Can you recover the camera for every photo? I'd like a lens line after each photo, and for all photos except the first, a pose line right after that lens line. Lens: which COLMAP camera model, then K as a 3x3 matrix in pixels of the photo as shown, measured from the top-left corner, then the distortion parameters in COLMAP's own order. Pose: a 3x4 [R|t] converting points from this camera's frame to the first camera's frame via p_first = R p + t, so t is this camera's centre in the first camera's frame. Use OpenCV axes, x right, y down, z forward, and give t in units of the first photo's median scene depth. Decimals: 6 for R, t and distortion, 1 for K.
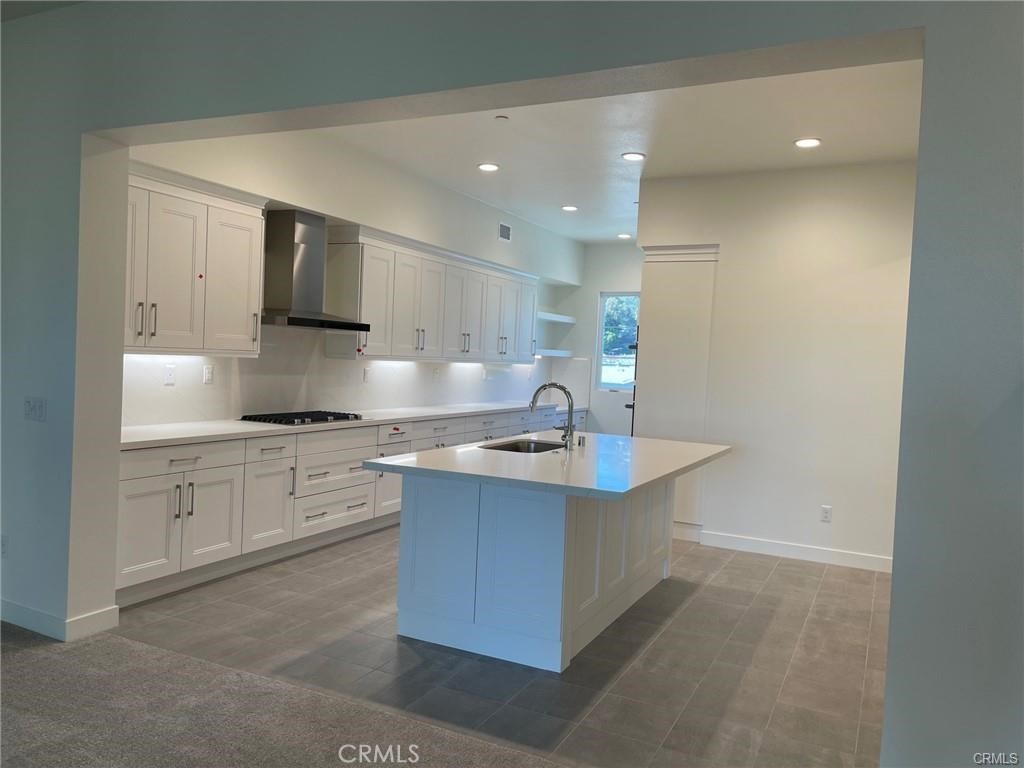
lens RADIAL K [[770.2, 0, 515.4], [0, 770.2, 376.3], [0, 0, 1]] dist [0.064801, -0.103595]
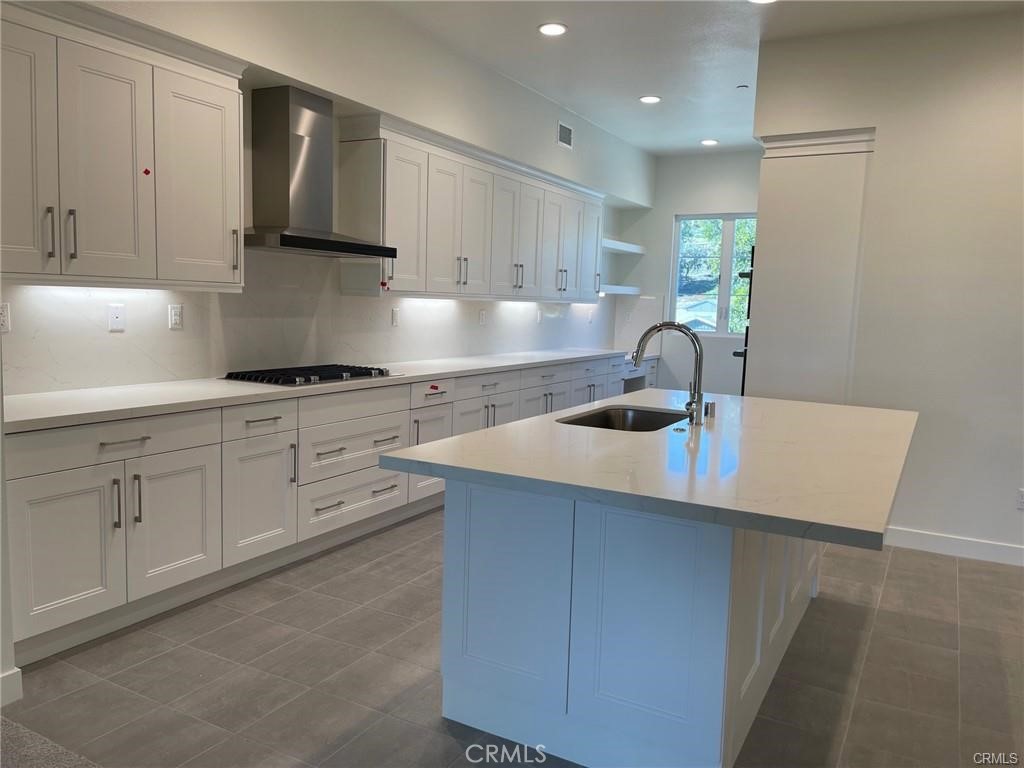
lens RADIAL K [[766.4, 0, 504.5], [0, 766.4, 379.6], [0, 0, 1]] dist [0.068210, -0.098519]
pose [[0.998059, -0.007749, -0.061796, -0.044546], [0.012322, 0.997184, 0.073968, 0.006286], [0.061049, -0.074586, 0.995344, 0.291662]]
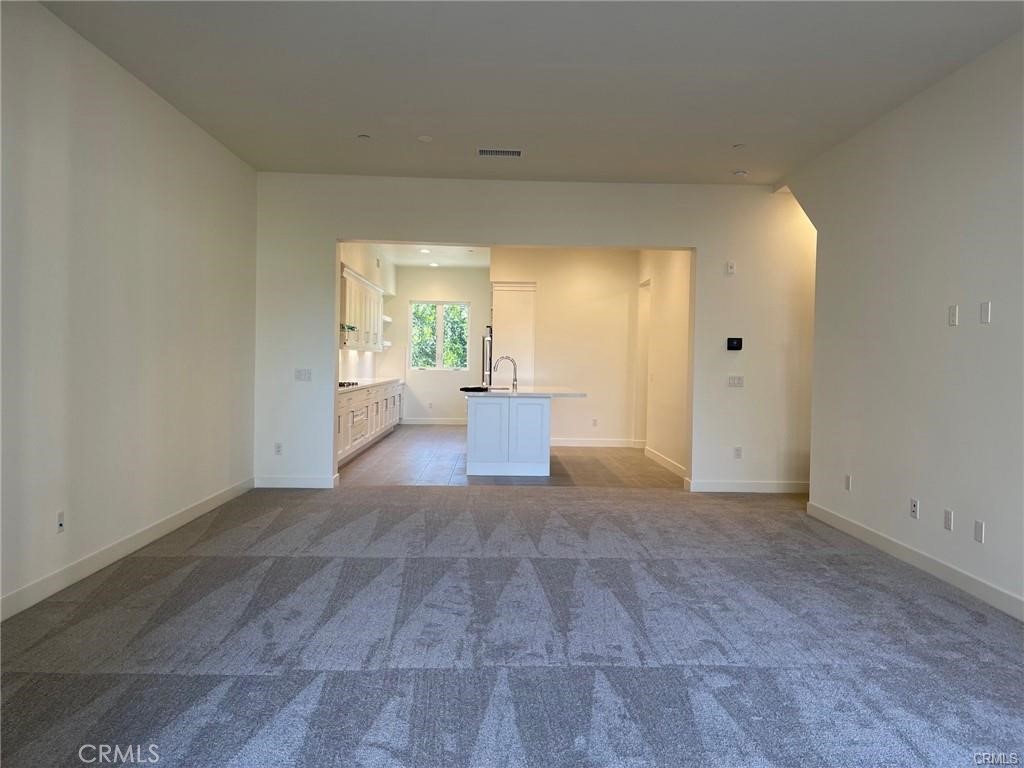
lens RADIAL K [[770.2, 0, 515.4], [0, 770.2, 376.3], [0, 0, 1]] dist [0.064801, -0.103595]
pose [[0.885336, -0.040835, 0.463156, -0.741755], [0.035403, 0.999165, 0.020419, 0.017358], [-0.463603, -0.001680, 0.886042, -0.696034]]
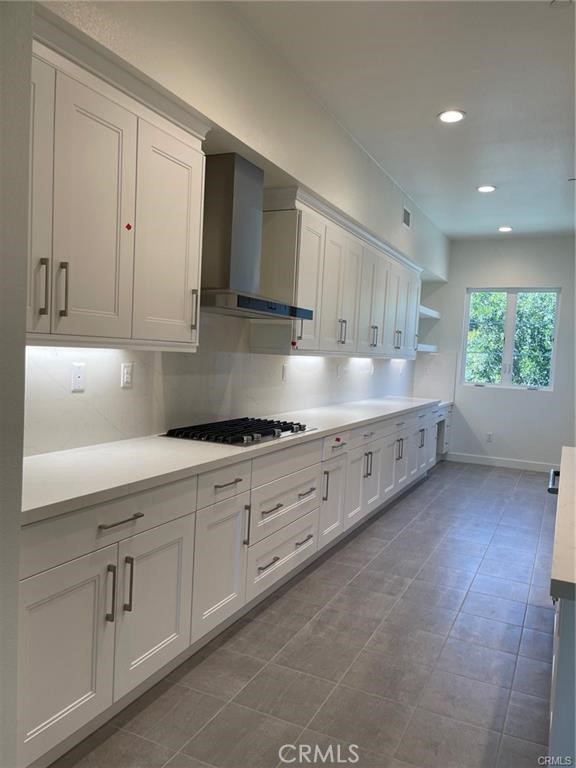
lens RADIAL K [[574.8, 0, 288.0], [0, 574.8, 384.0], [0, 0, 1]] dist [0.068210, -0.098519]
pose [[0.999994, 0.000702, 0.003515, -0.244790], [-0.000806, 0.999563, 0.029566, -0.010320], [-0.003493, -0.029569, 0.999557, 0.456968]]
